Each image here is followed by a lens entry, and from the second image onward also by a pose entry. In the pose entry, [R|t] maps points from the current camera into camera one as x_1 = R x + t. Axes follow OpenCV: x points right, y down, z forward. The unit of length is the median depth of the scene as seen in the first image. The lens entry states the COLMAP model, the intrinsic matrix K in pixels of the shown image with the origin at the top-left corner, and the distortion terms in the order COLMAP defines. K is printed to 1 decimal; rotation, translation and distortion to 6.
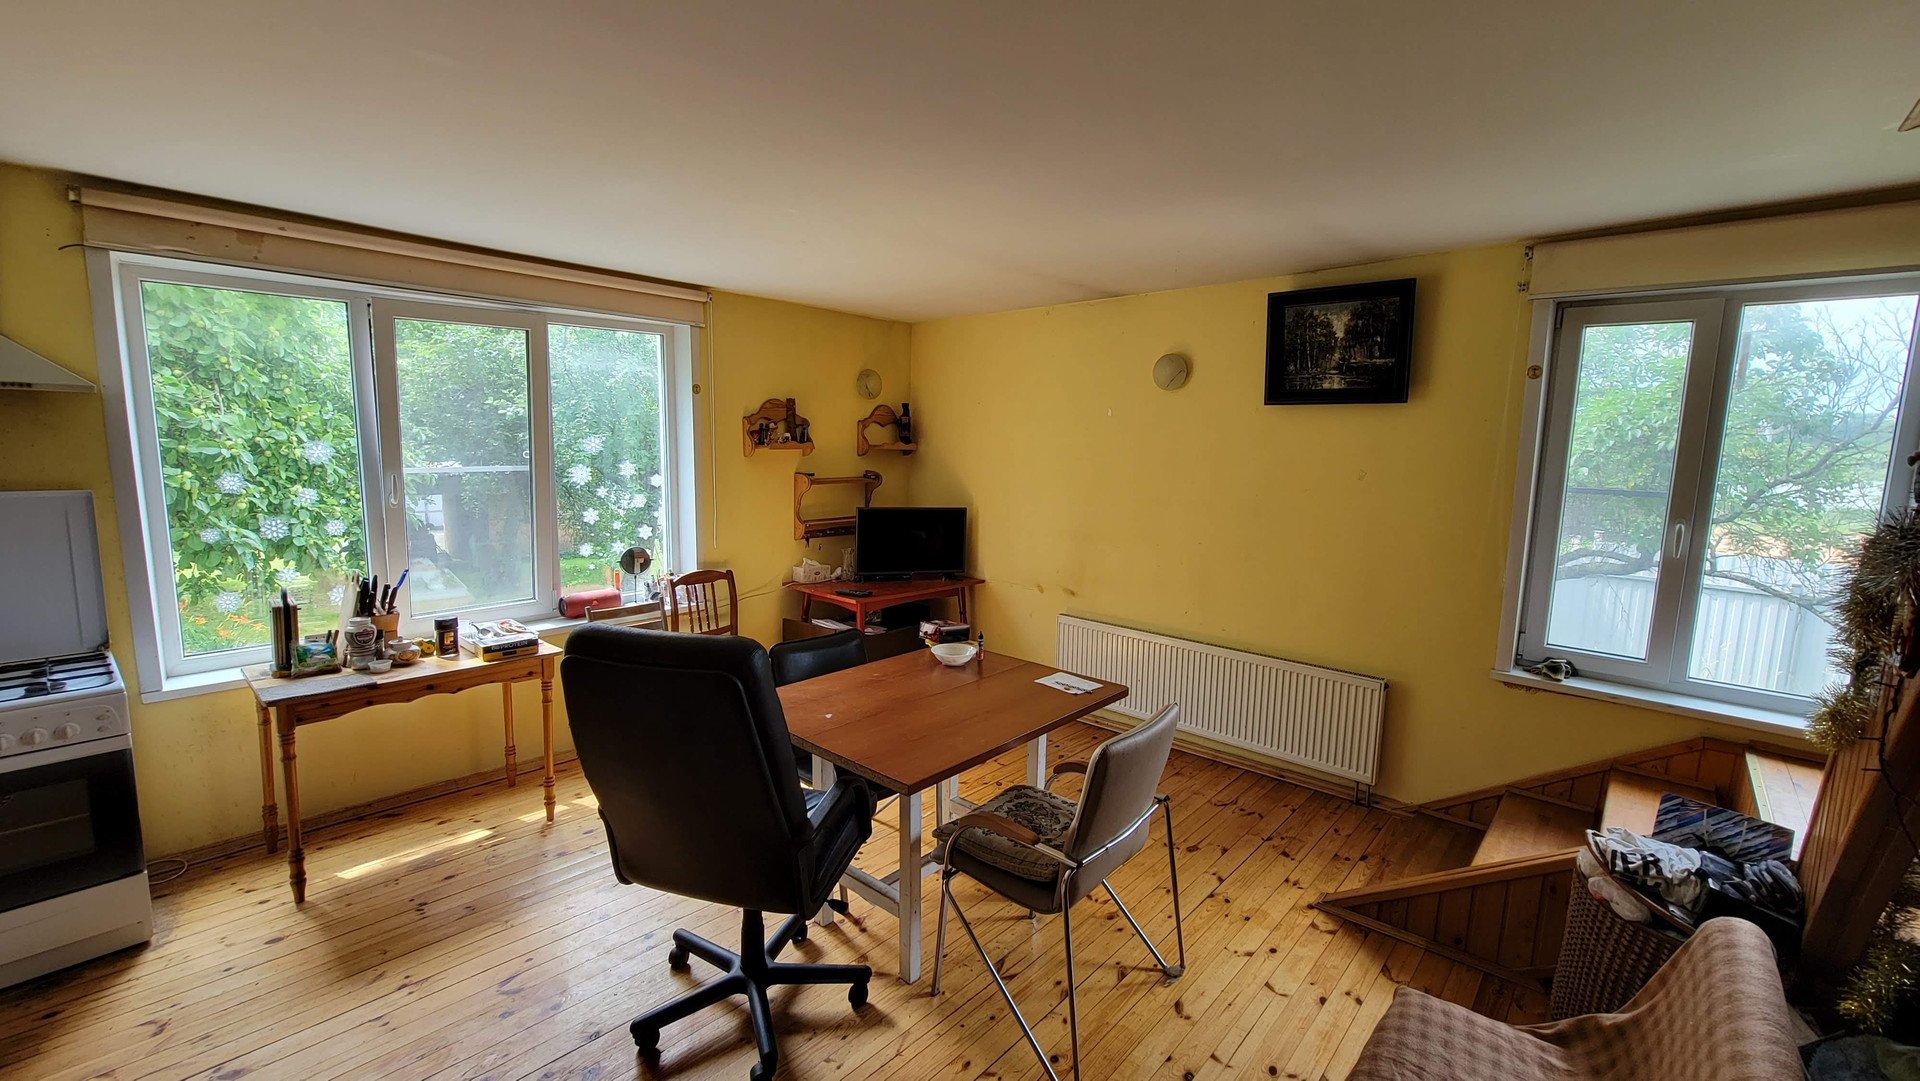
lens RADIAL K [[790.7, 0, 953.2], [0, 790.7, 532.1], [0, 0, 1]] dist [-0.000687, -0.000007]
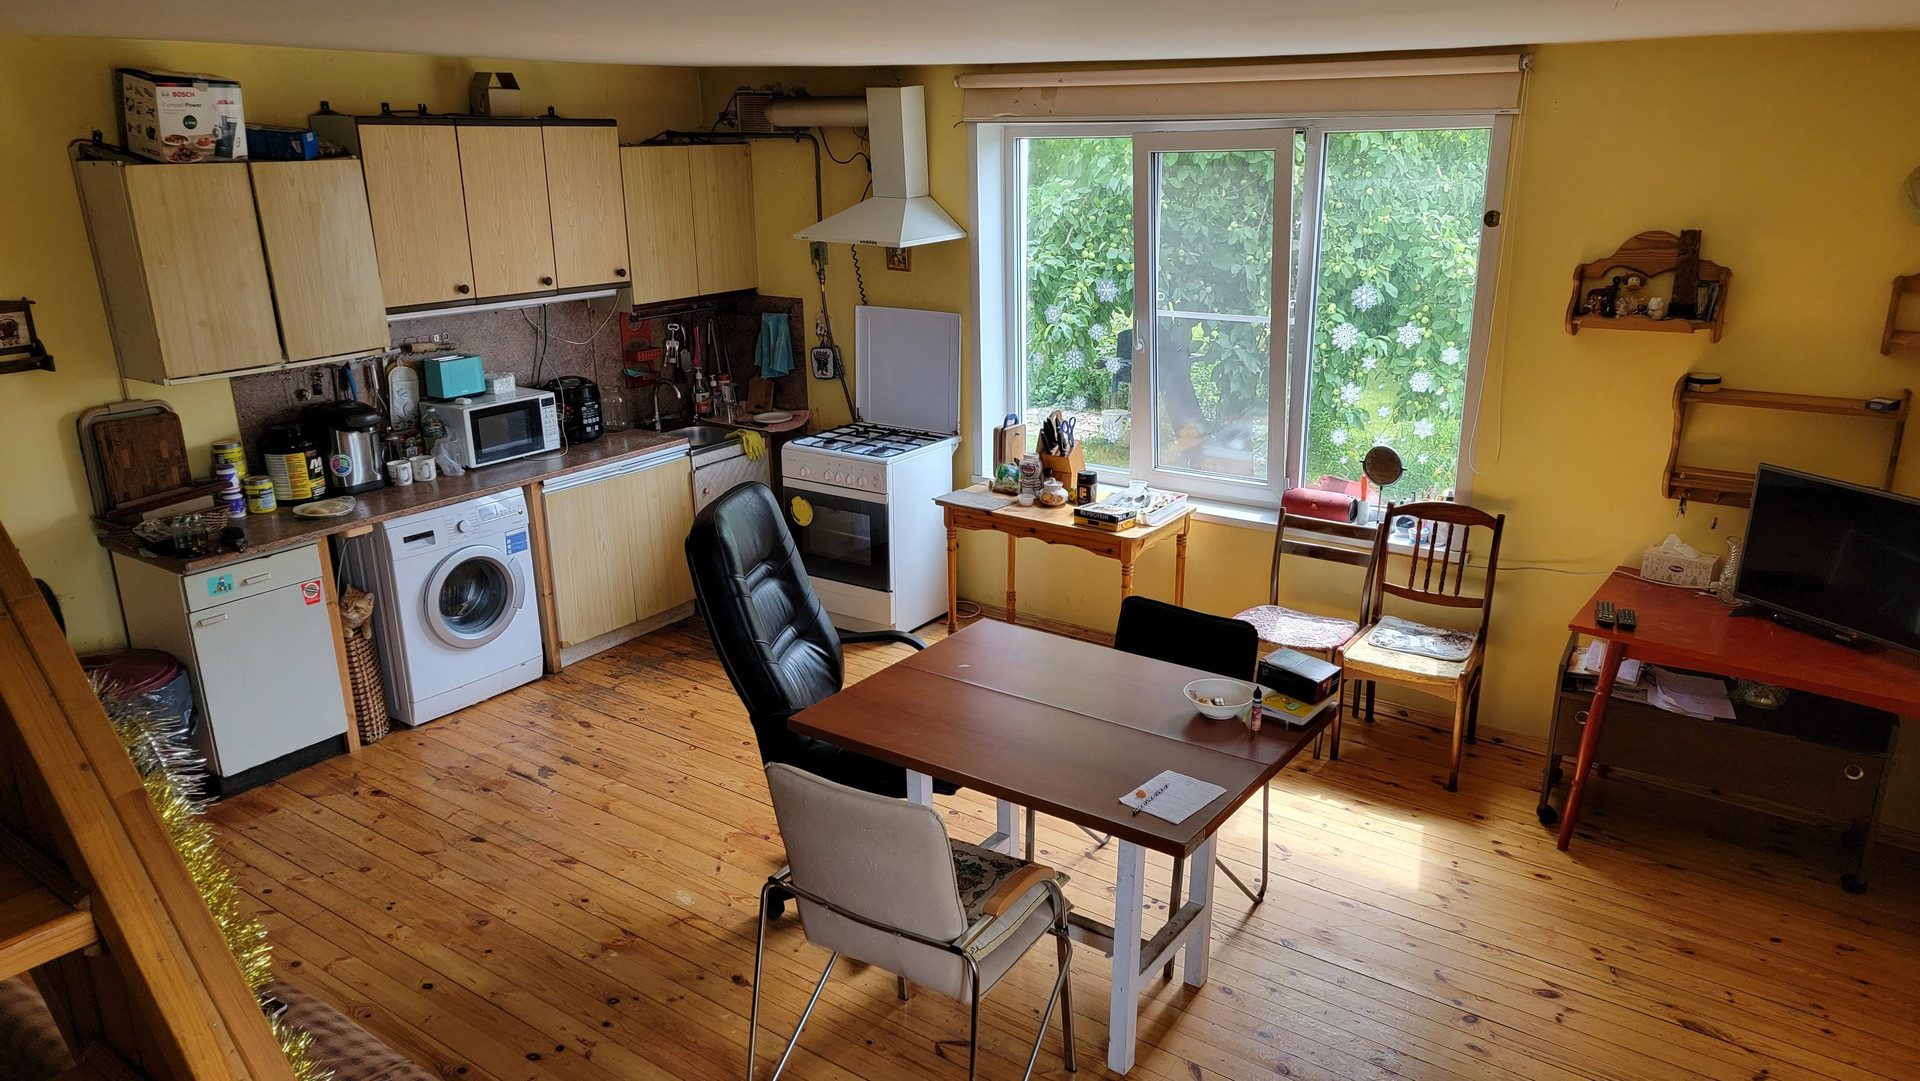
lens RADIAL K [[1328.4, 0, 960.1], [0, 1328.4, 551.8], [0, 0, 1]] dist [0.046503, 0.001447]
pose [[0.118090, 0.274780, -0.954228, 0.699482], [-0.110215, 0.958641, 0.262411, -0.157879], [0.986867, 0.074182, 0.143491, 0.443860]]
